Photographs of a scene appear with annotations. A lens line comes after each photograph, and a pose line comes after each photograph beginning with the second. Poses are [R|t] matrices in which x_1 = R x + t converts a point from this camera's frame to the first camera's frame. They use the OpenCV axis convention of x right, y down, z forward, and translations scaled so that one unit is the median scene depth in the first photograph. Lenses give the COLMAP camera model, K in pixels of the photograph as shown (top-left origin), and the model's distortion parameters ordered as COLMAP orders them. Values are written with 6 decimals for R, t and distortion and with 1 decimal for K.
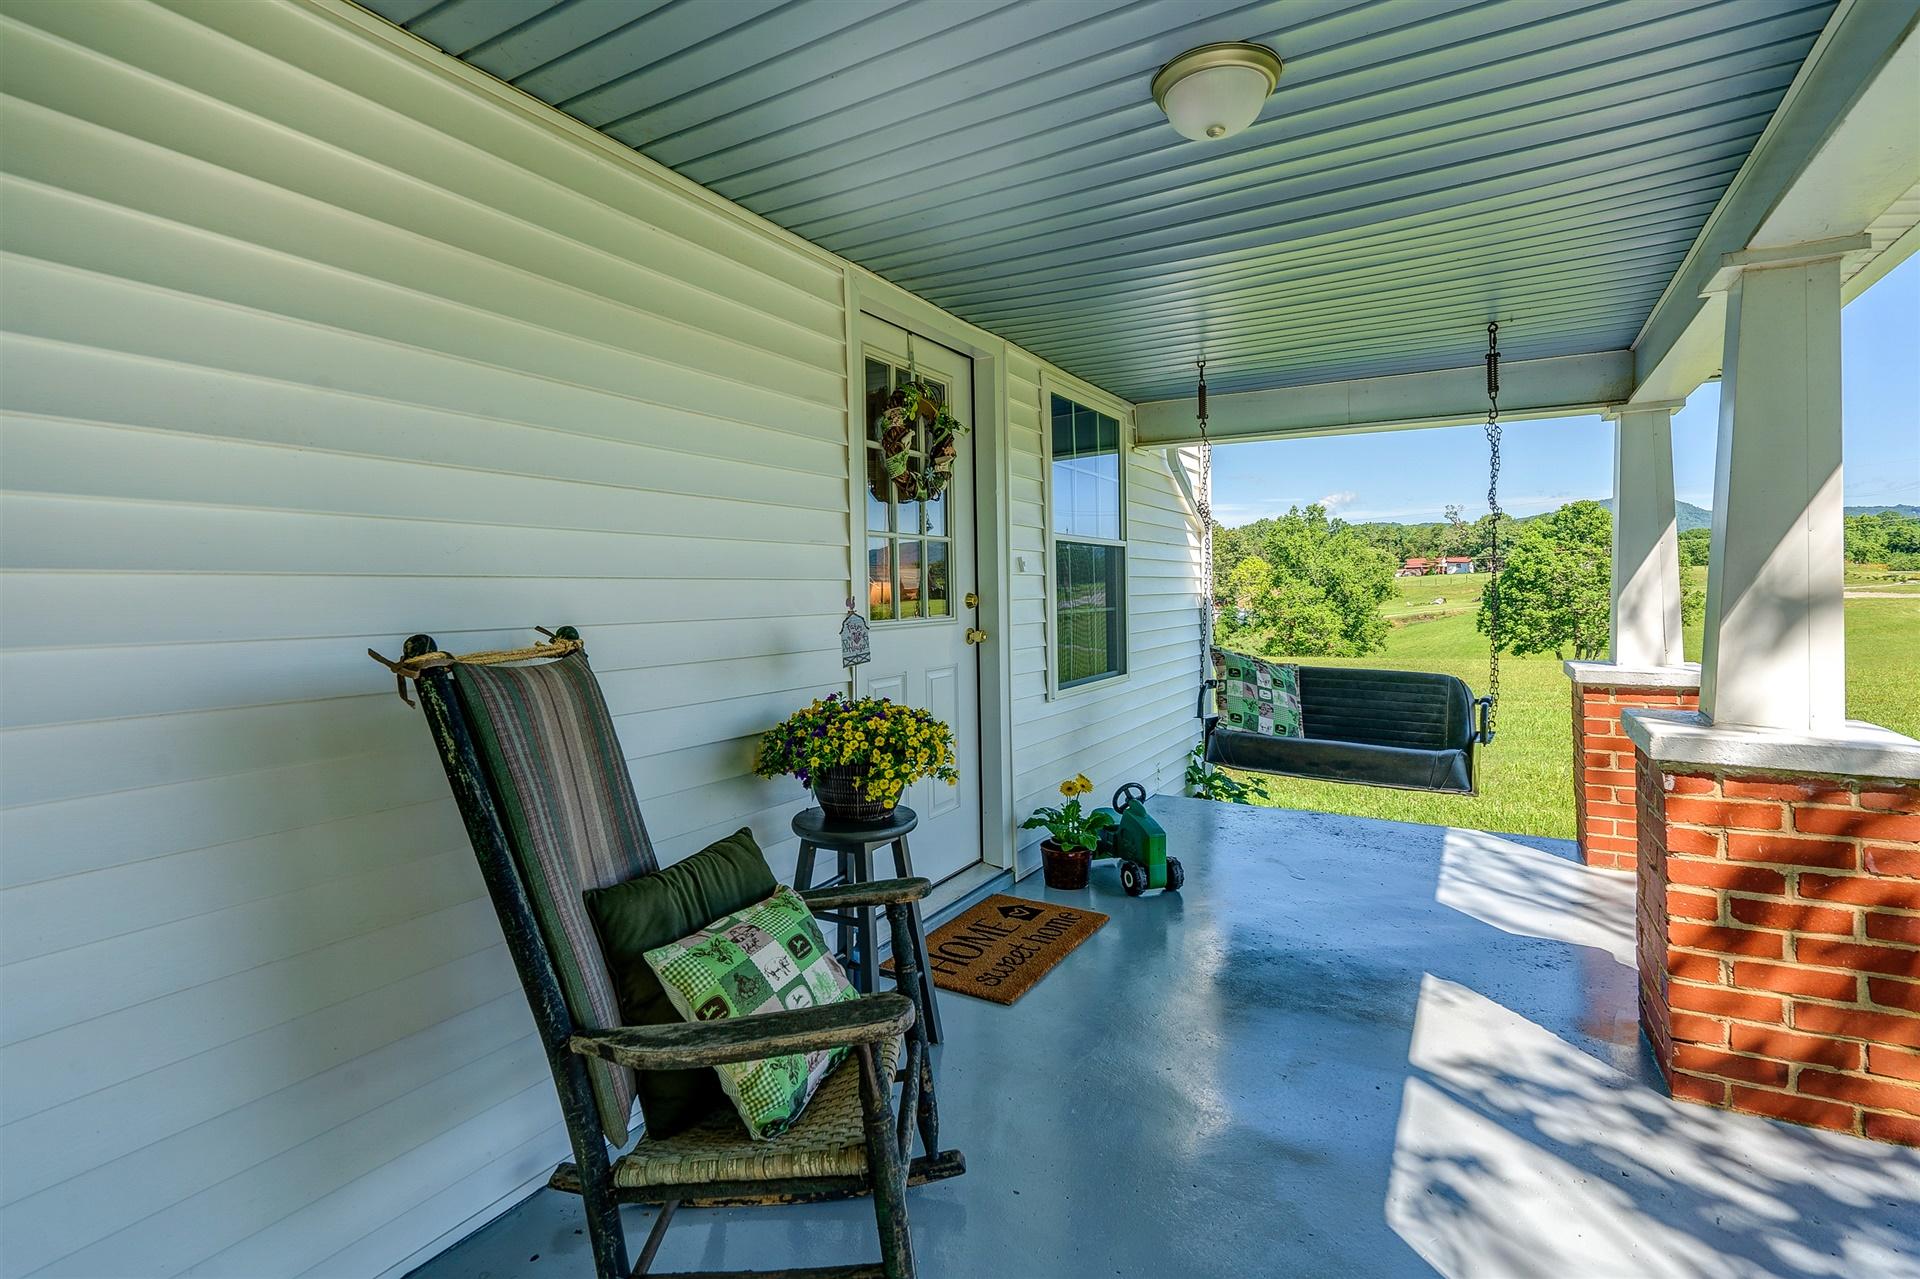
lens RADIAL K [[891.0, 0, 952.7], [0, 891.0, 579.2], [0, 0, 1]] dist [-0.001791, 0.000801]
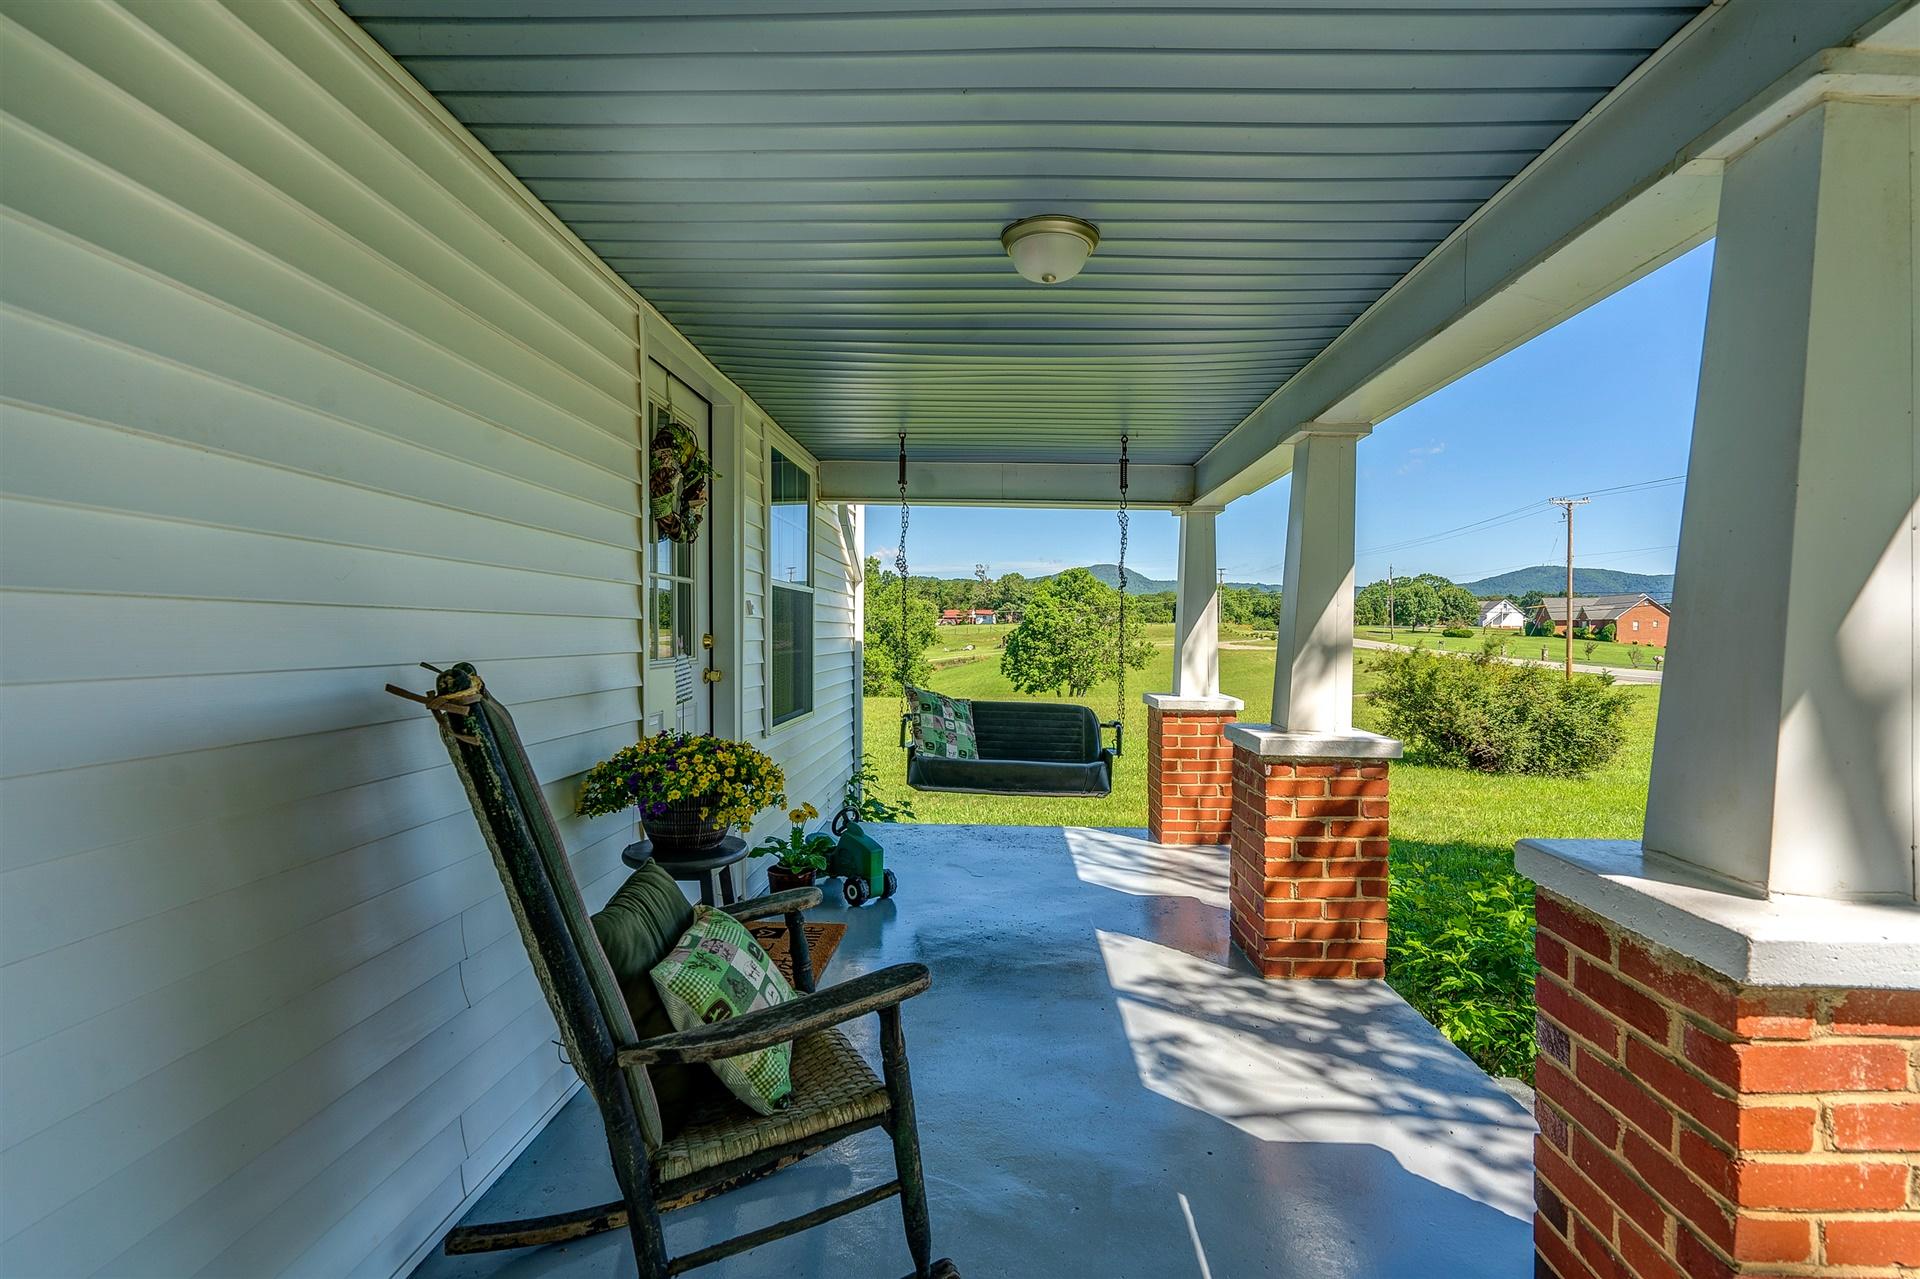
lens RADIAL K [[888.9, 0, 961.4], [0, 888.9, 637.2], [0, 0, 1]] dist [-0.003716, 0.000284]
pose [[0.876566, 0.018925, 0.480910, -0.275141], [-0.027014, 0.999586, 0.009902, 0.001876], [-0.480523, -0.021671, 0.876714, -0.046583]]
